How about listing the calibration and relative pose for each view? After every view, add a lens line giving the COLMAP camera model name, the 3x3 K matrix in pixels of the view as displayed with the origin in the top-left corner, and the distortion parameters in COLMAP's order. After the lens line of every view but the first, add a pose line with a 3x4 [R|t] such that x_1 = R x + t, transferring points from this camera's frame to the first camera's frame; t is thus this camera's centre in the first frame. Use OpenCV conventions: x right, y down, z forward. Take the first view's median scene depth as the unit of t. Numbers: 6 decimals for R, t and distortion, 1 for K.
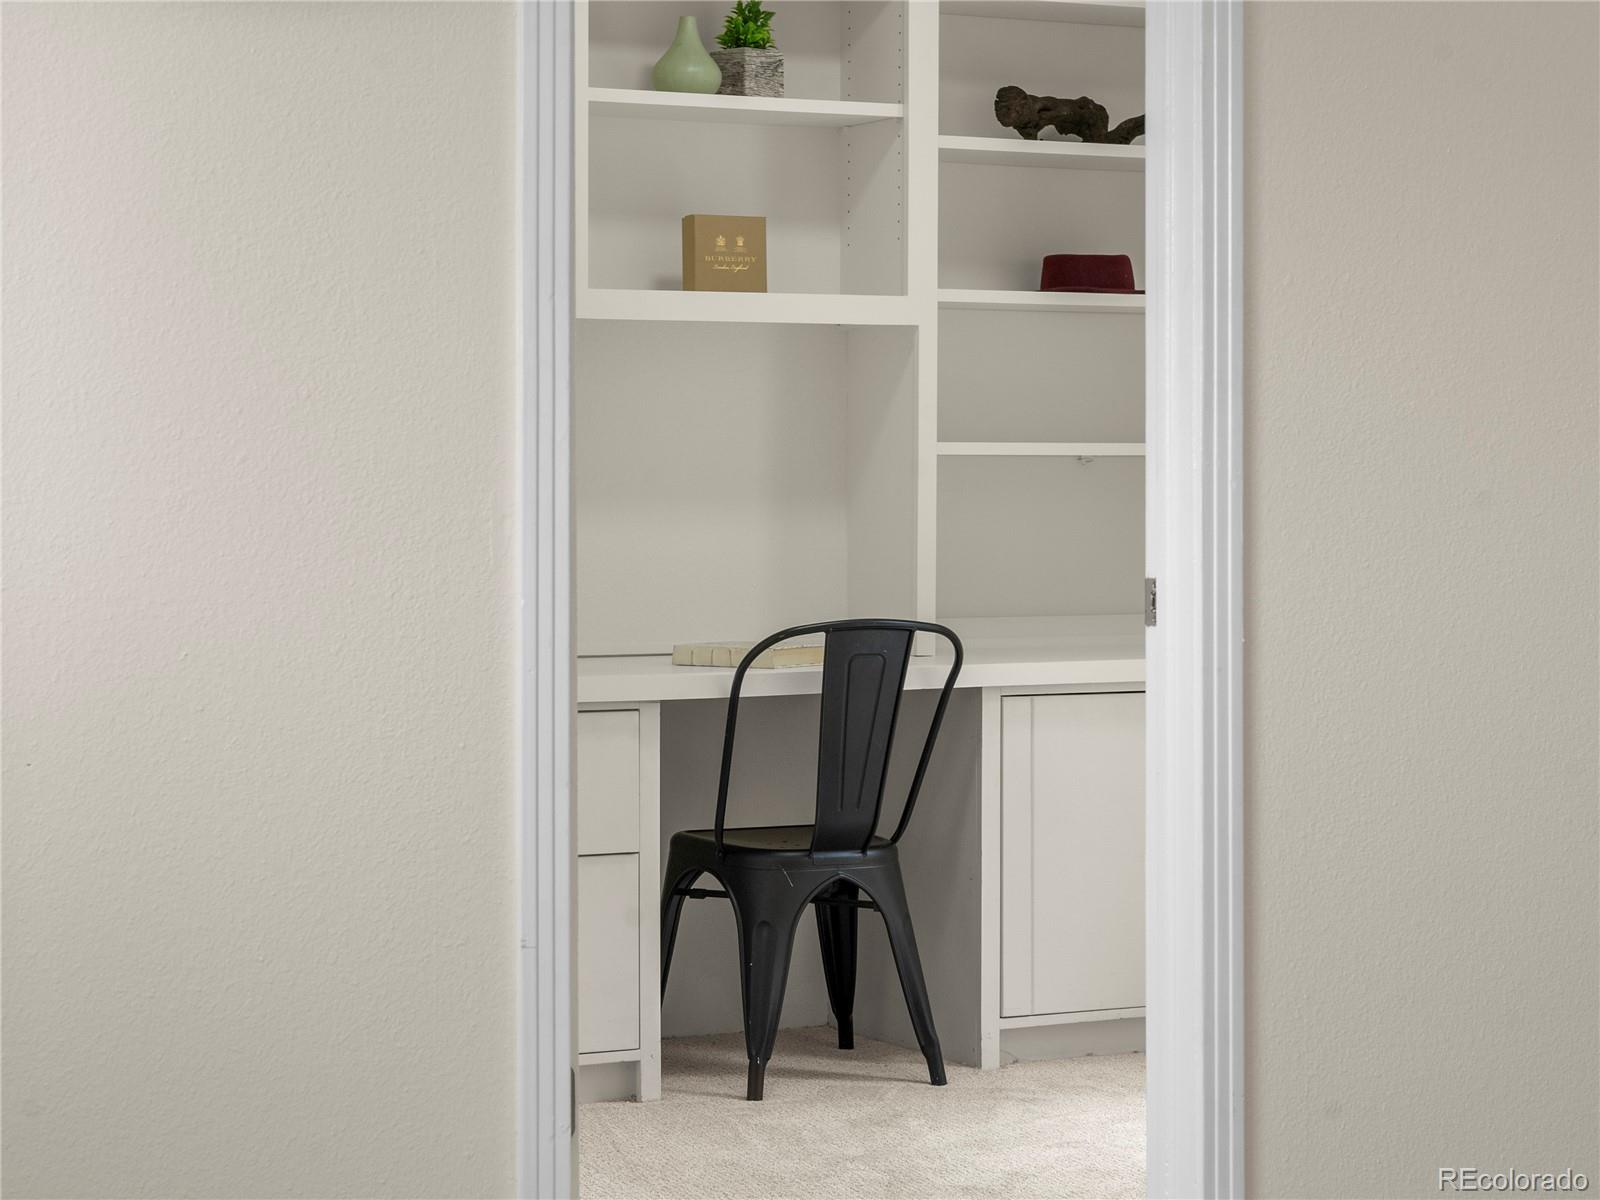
lens RADIAL K [[3537.8, 0, 800.0], [0, 3537.8, 600.0], [0, 0, 1]] dist [0.018030, -0.508763]
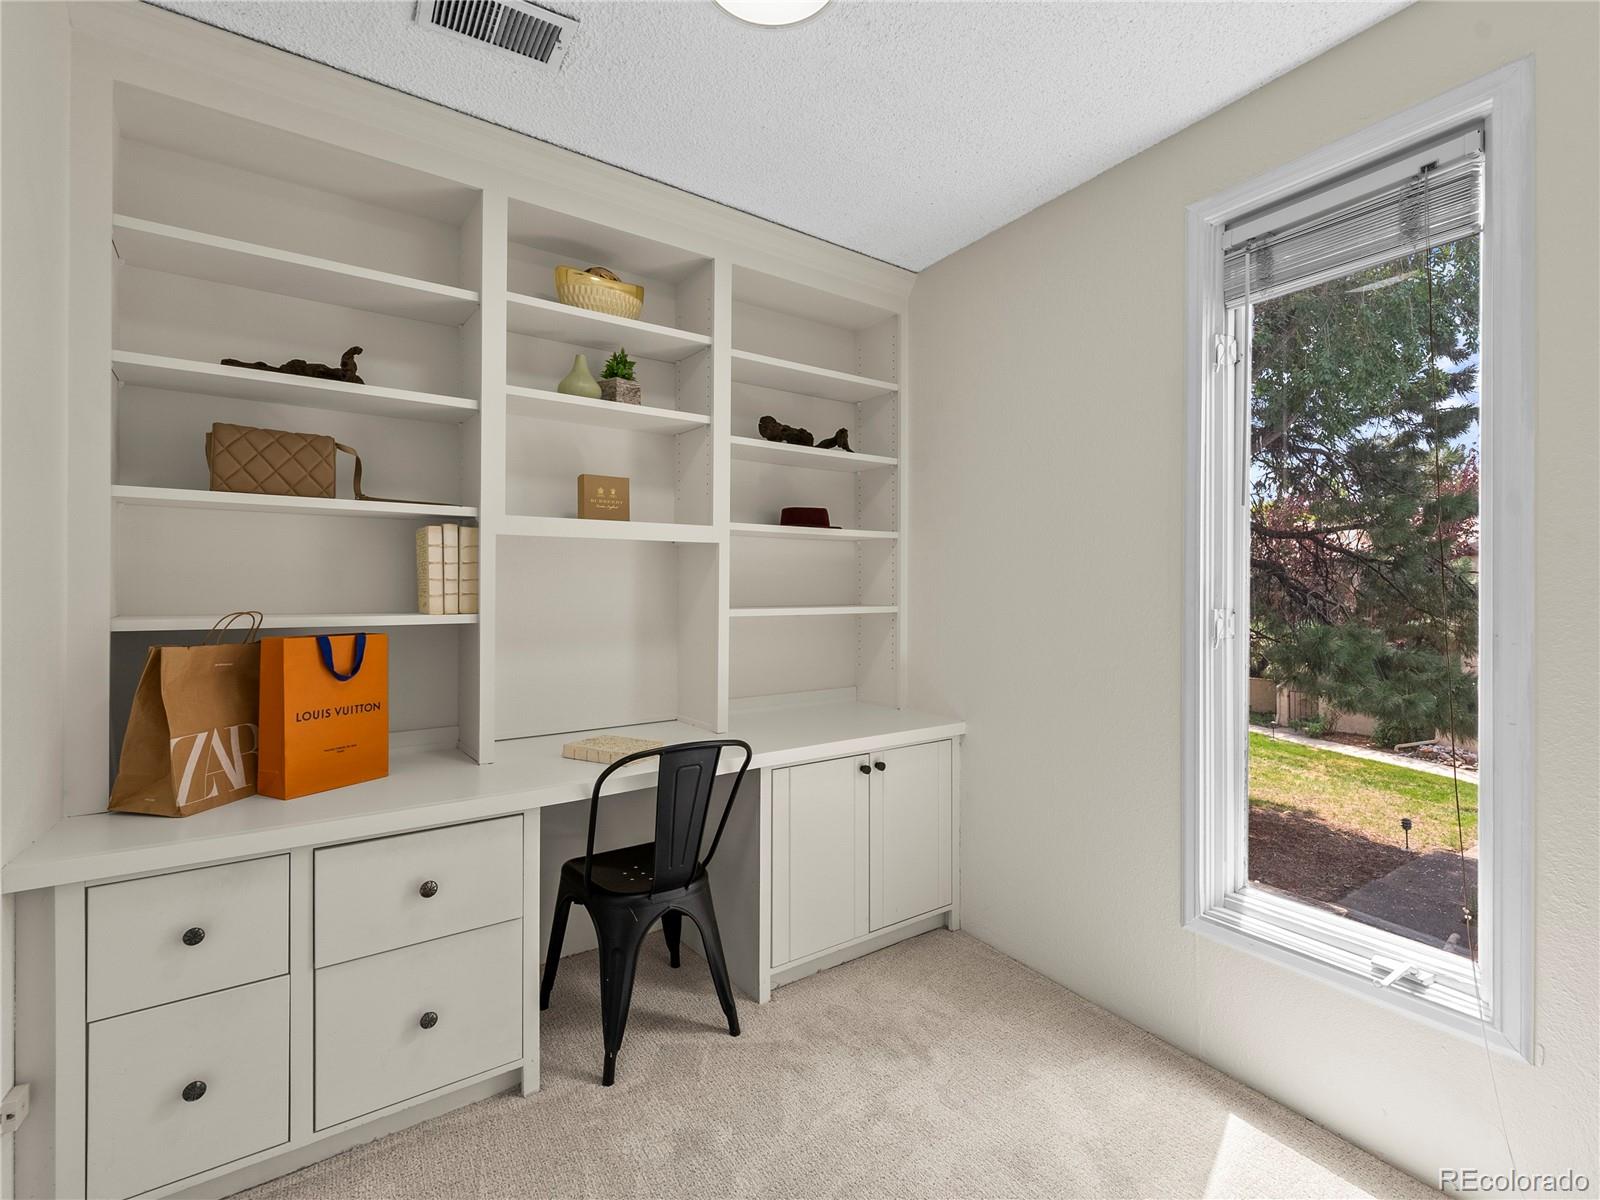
lens RADIAL K [[756.5, 0, 803.5], [0, 756.5, 599.8], [0, 0, 1]] dist [0.005960, -0.000240]
pose [[0.985607, 0.002307, 0.169040, 0.011539], [-0.000256, 0.999926, -0.012156, -0.045355], [-0.169055, 0.011938, 0.985534, 0.631160]]
